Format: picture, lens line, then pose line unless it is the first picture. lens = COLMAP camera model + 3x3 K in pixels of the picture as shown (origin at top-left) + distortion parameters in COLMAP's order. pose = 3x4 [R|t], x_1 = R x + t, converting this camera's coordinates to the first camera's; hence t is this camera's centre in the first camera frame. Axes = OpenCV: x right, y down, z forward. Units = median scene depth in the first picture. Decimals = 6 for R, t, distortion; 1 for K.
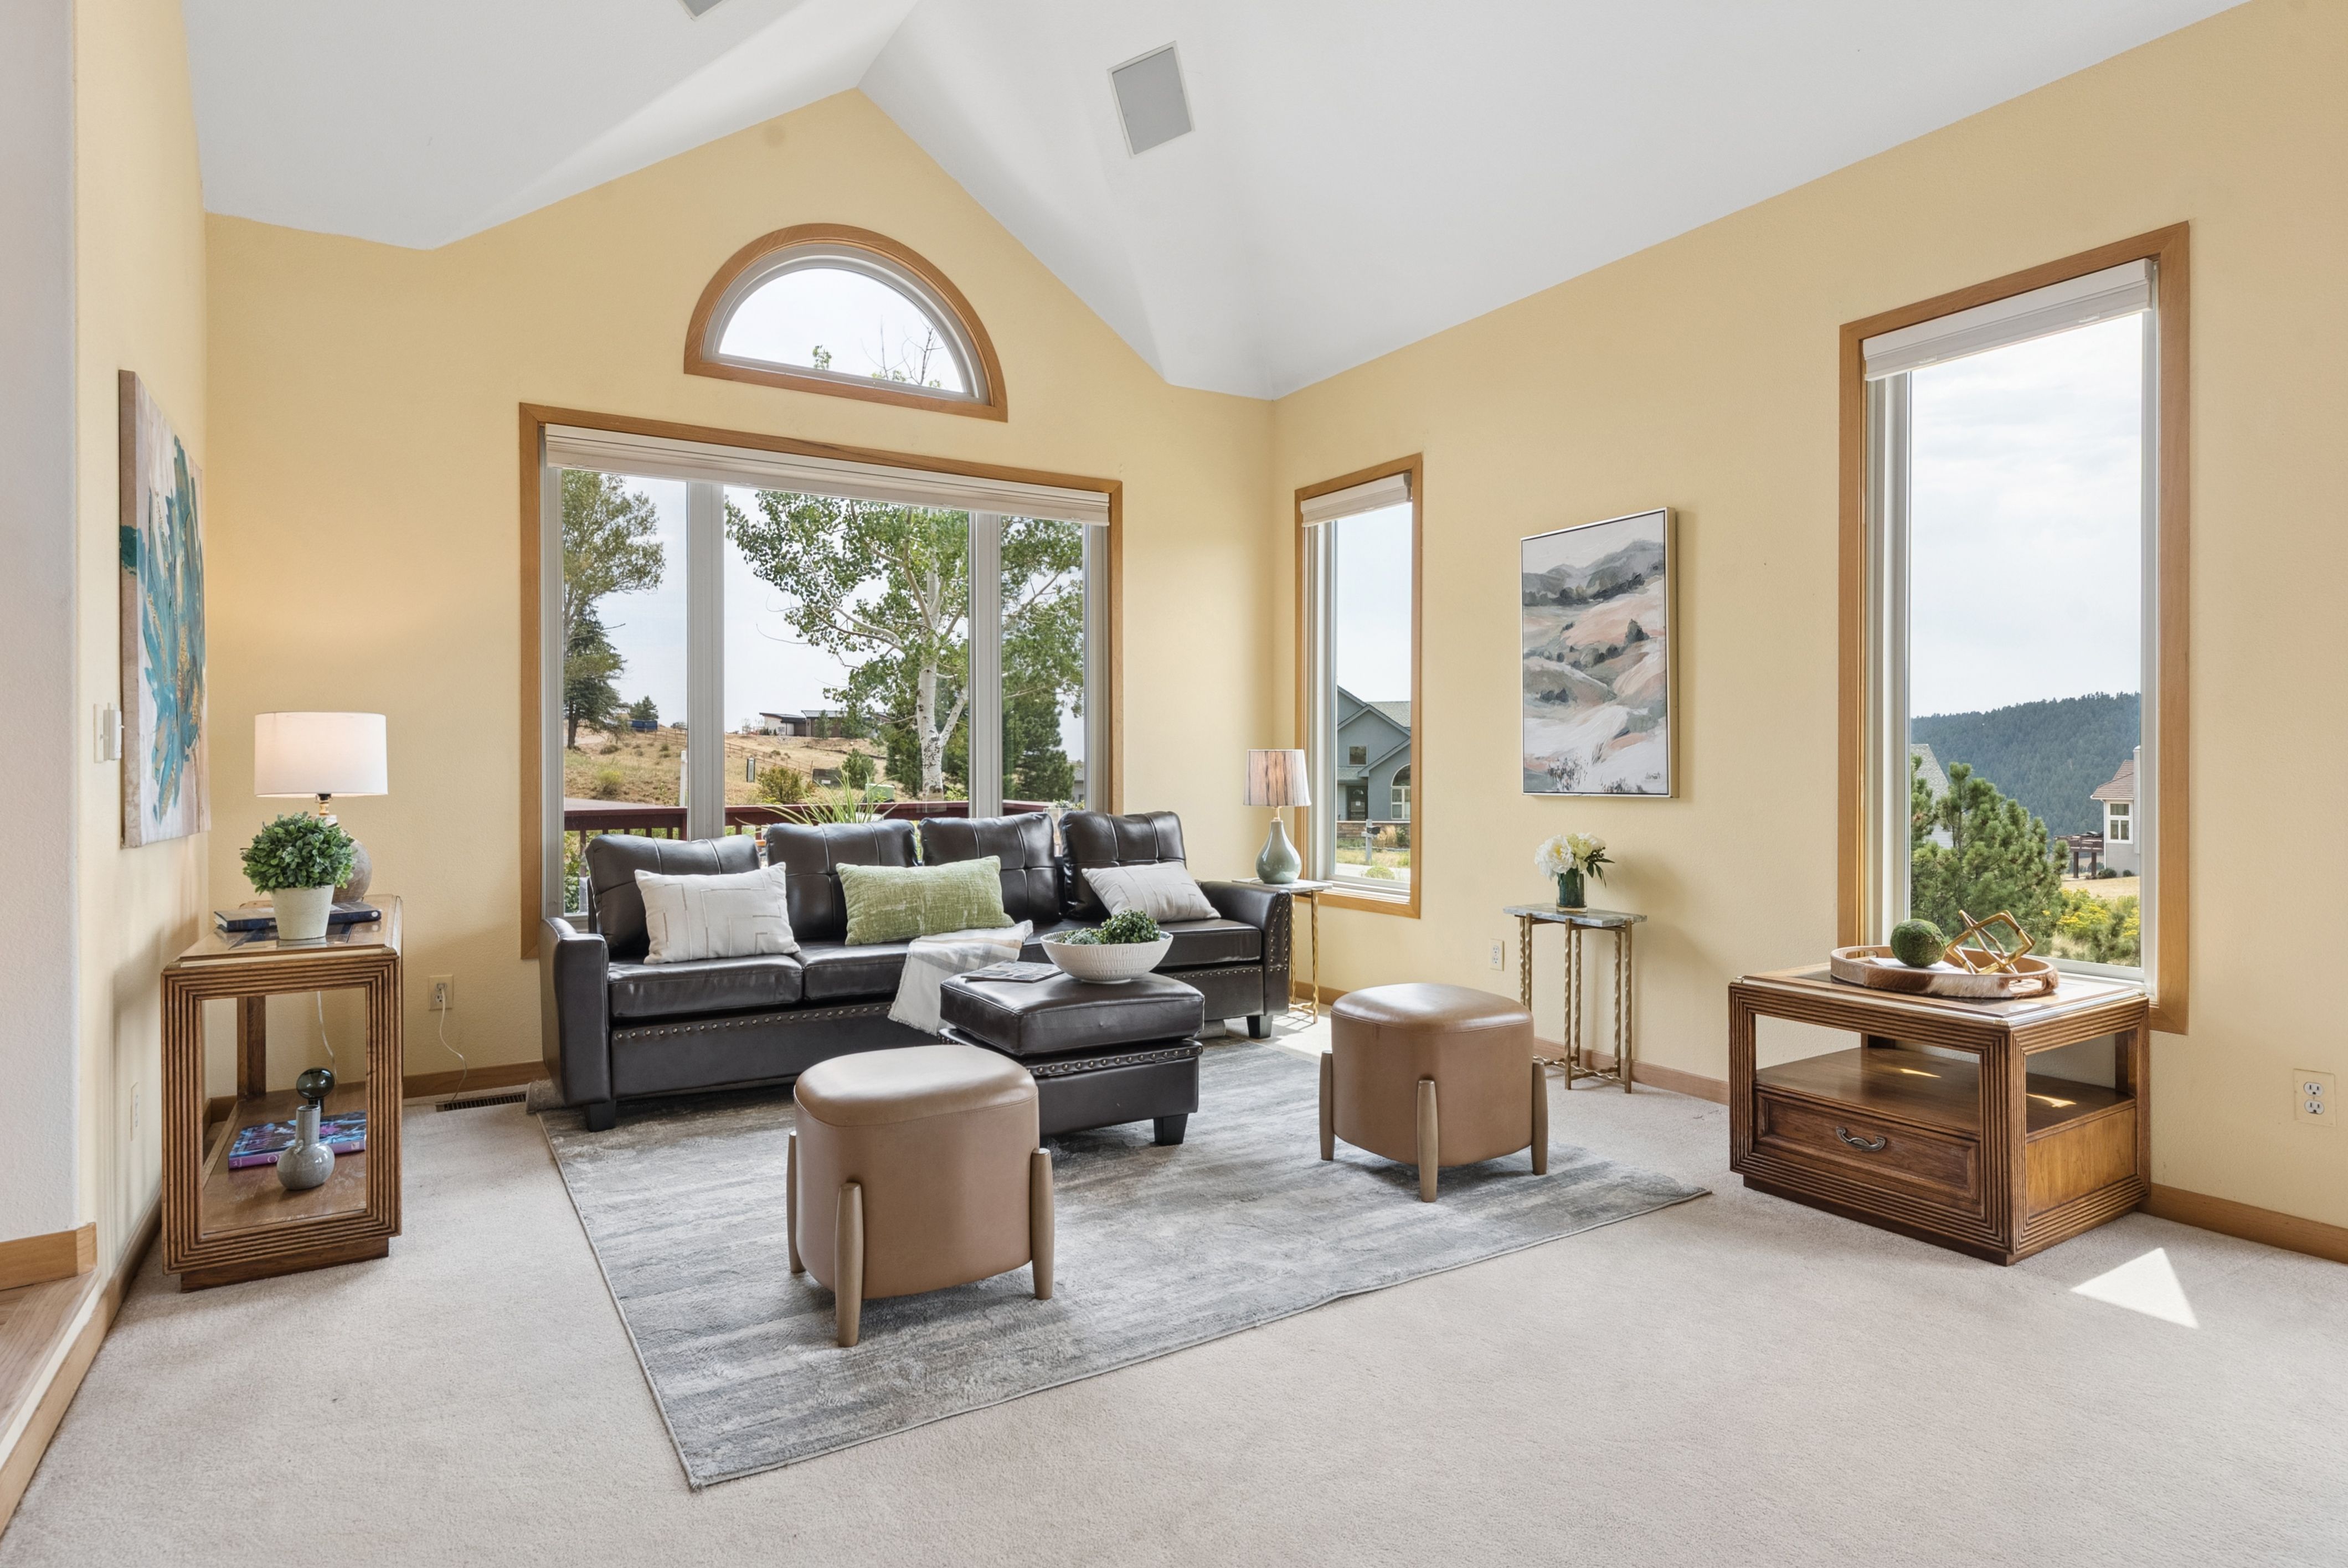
lens RADIAL K [[1251.1, 0, 1158.2], [0, 1251.1, 769.0], [0, 0, 1]] dist [0.003757, 0.000377]
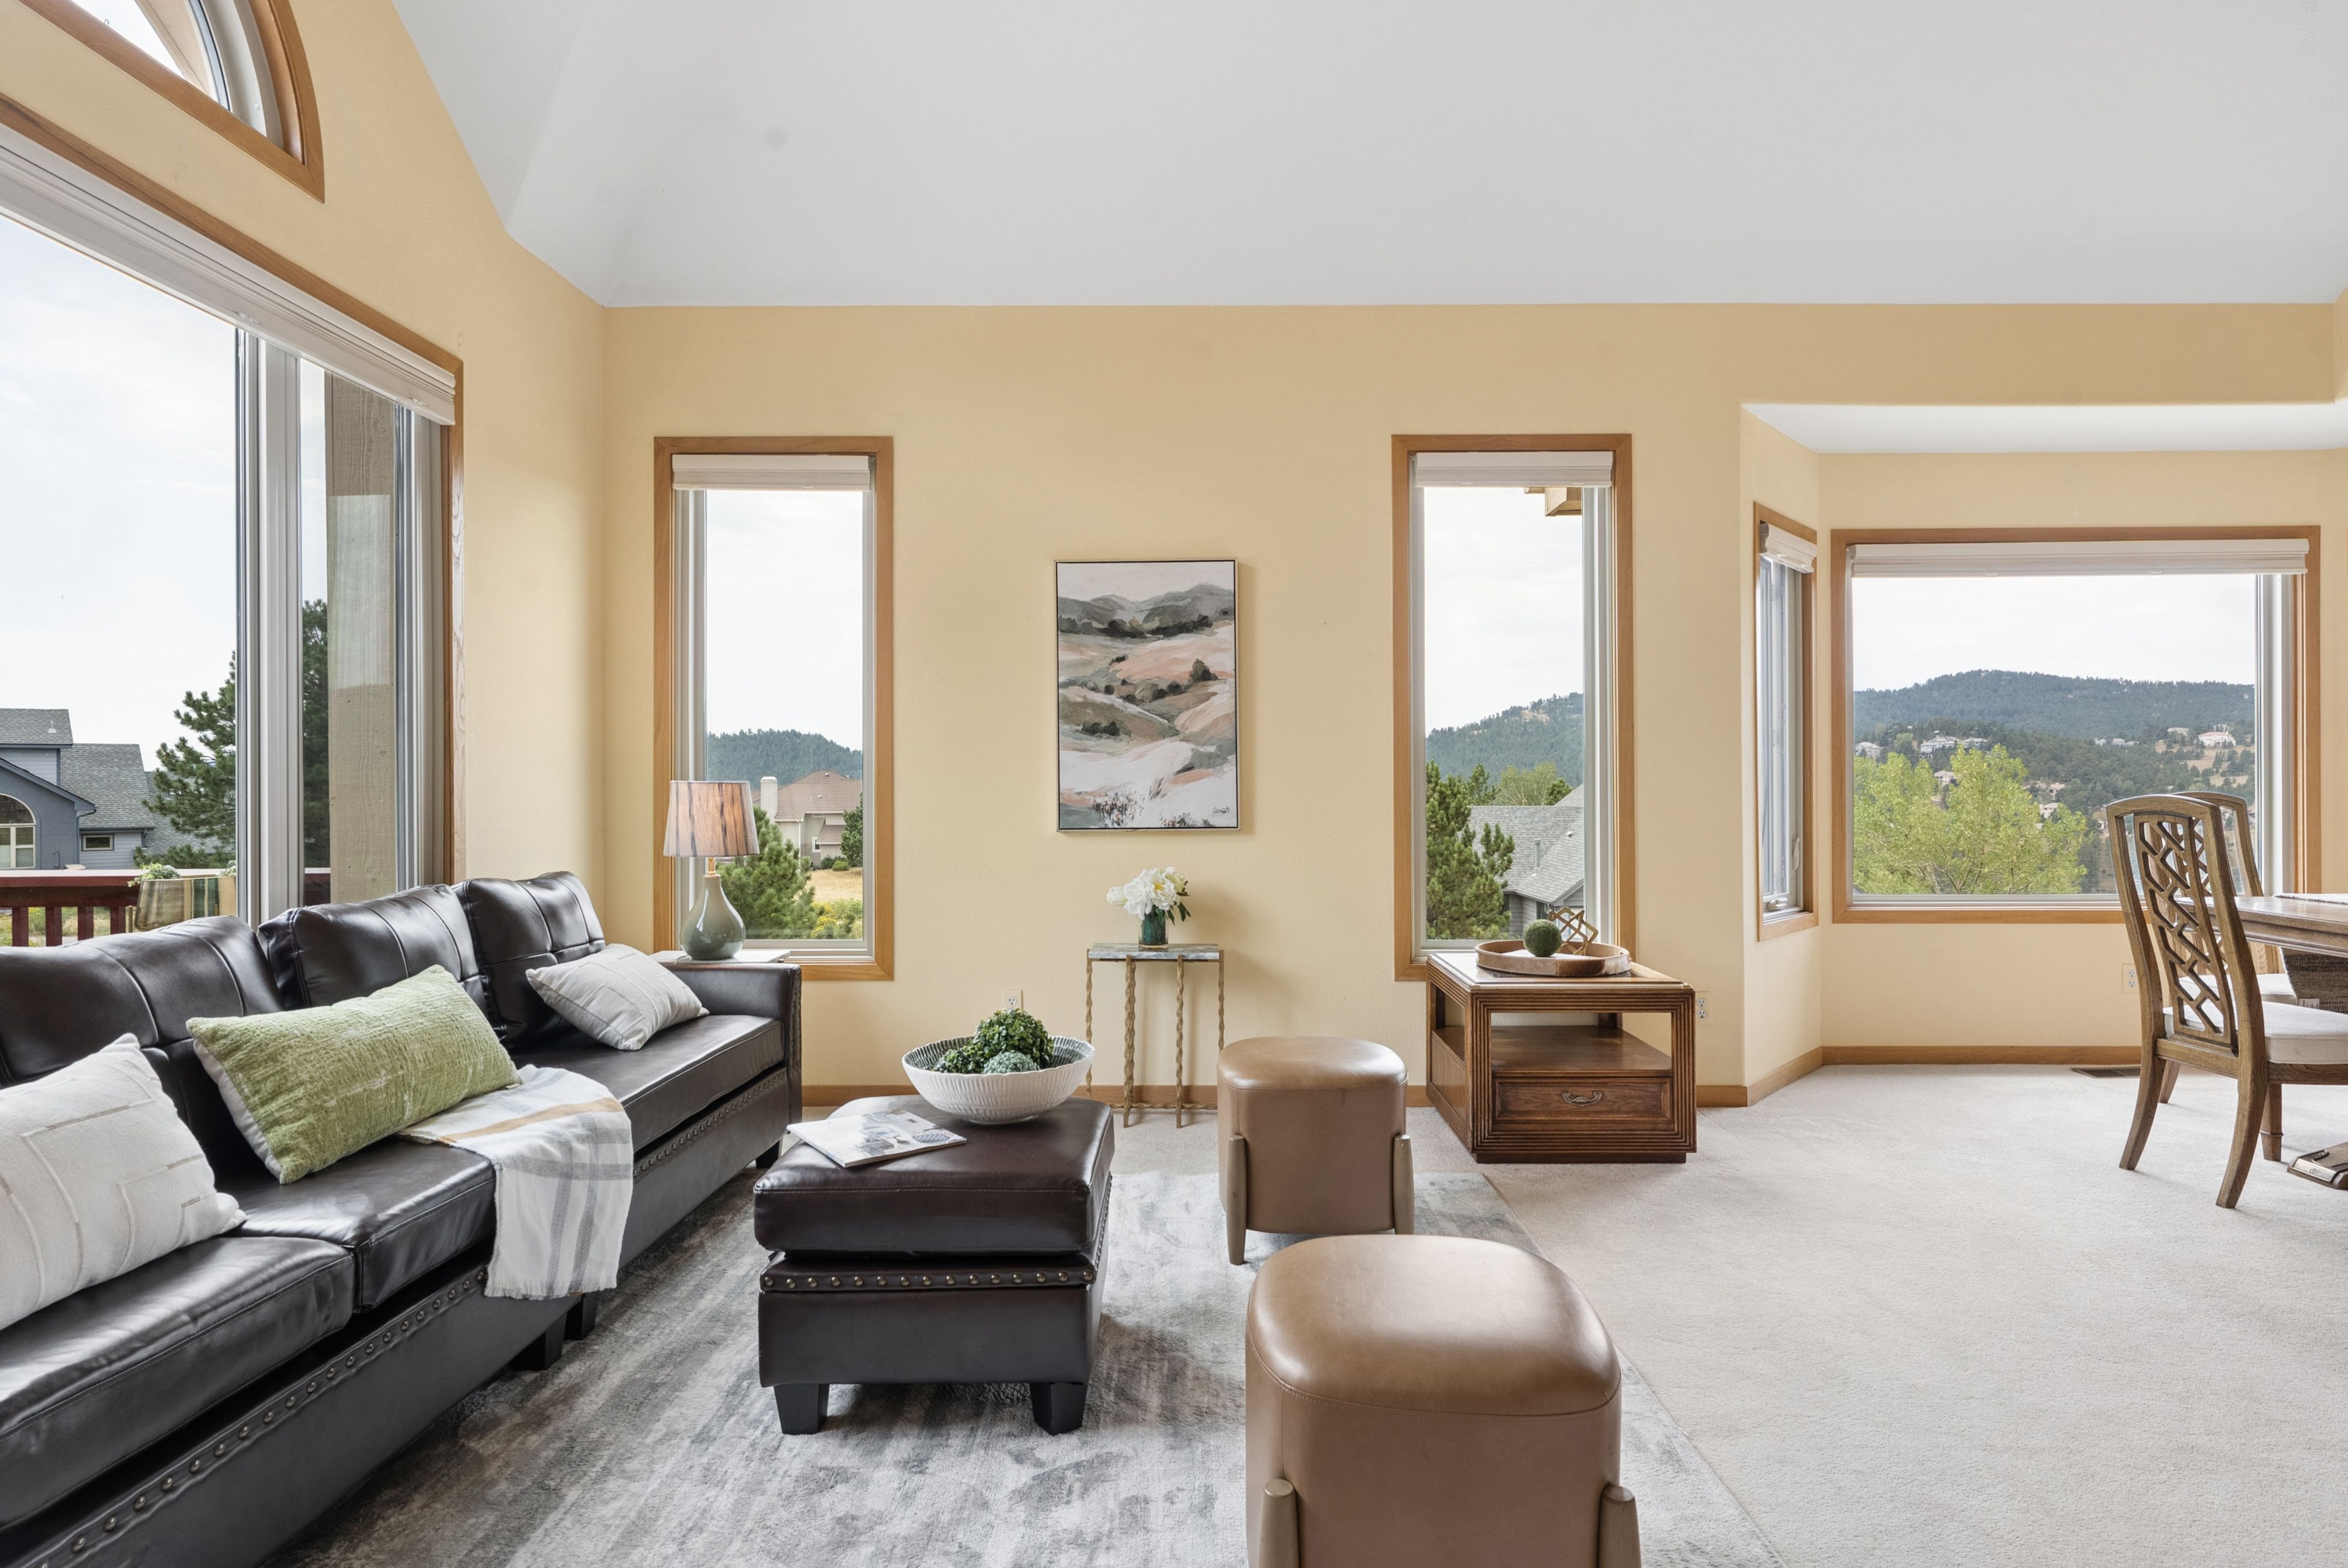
lens RADIAL K [[1240.3, 0, 1174.0], [0, 1240.3, 784.0], [0, 0, 1]] dist [0.011775, -0.000039]
pose [[0.531580, 0.003711, 0.847000, -0.489322], [0.004703, 0.999962, -0.007333, -0.008816], [-0.846995, 0.007882, 0.531543, 0.462562]]
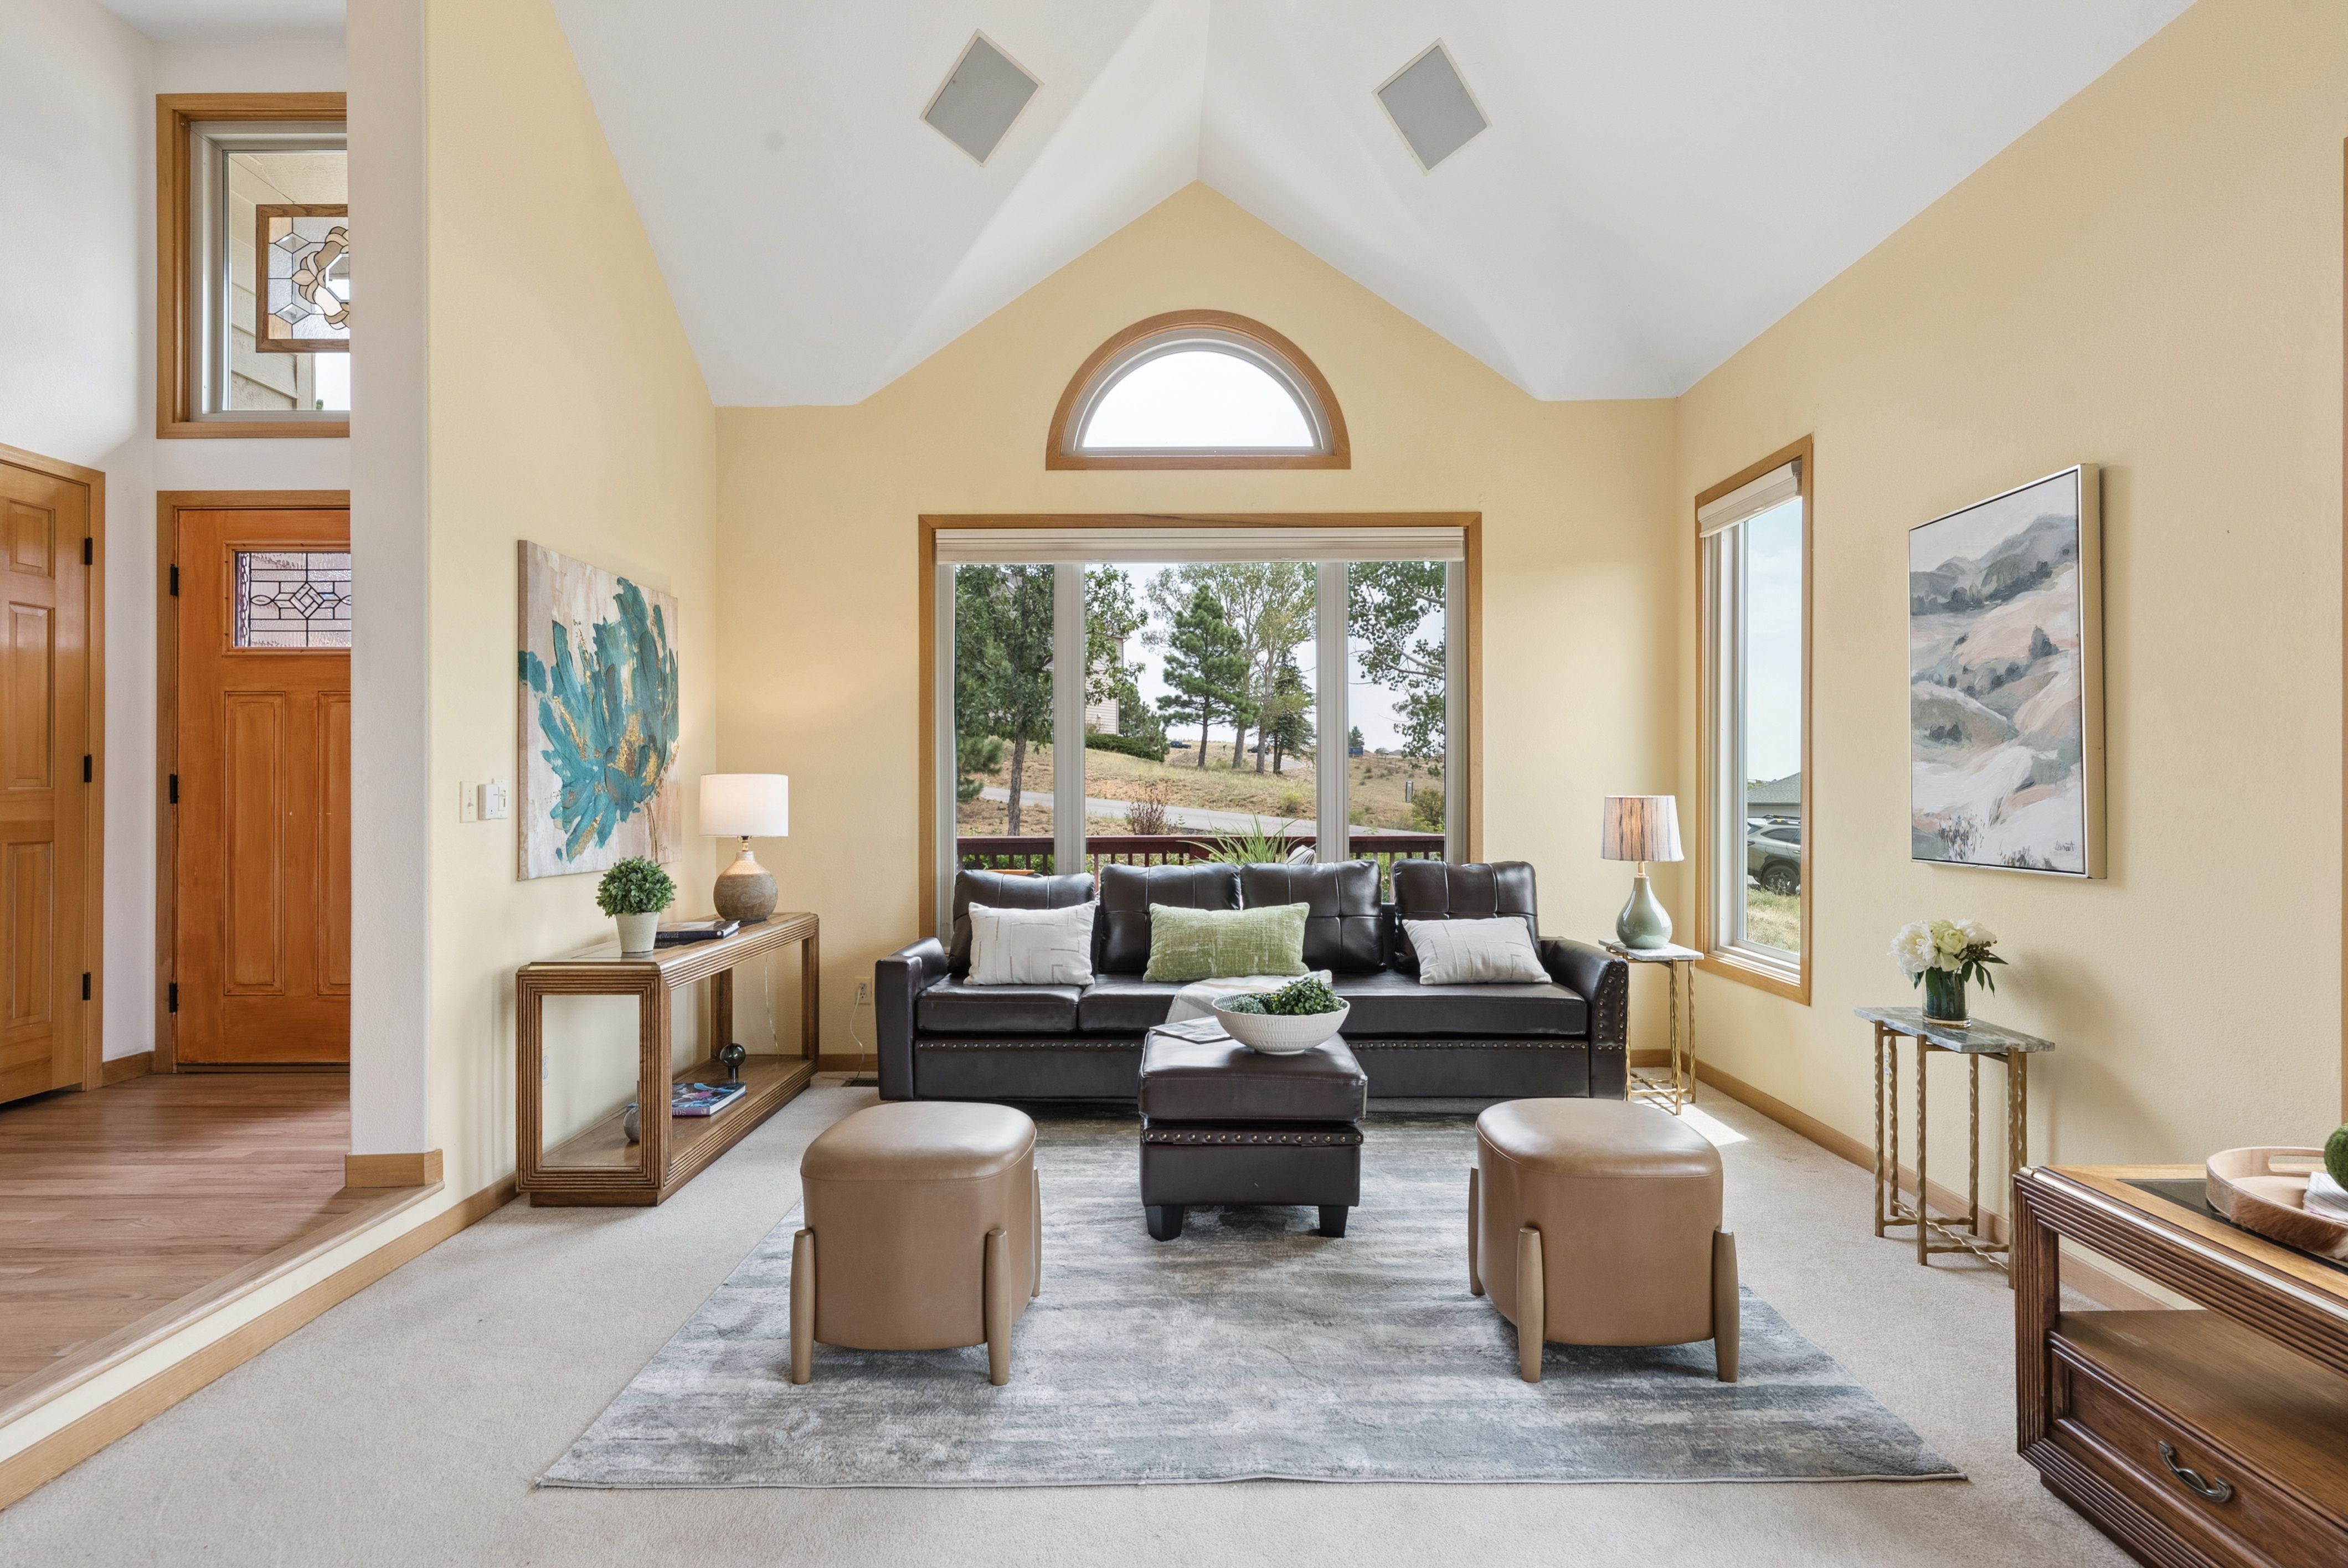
lens RADIAL K [[1139.1, 0, 1174.0], [0, 1139.1, 784.0], [0, 0, 1]] dist [0.002689, -0.000422]
pose [[0.854292, -0.000837, -0.519793, 0.289624], [-0.001235, 0.999993, -0.003639, -0.025709], [0.519792, 0.003751, 0.854284, 0.181377]]
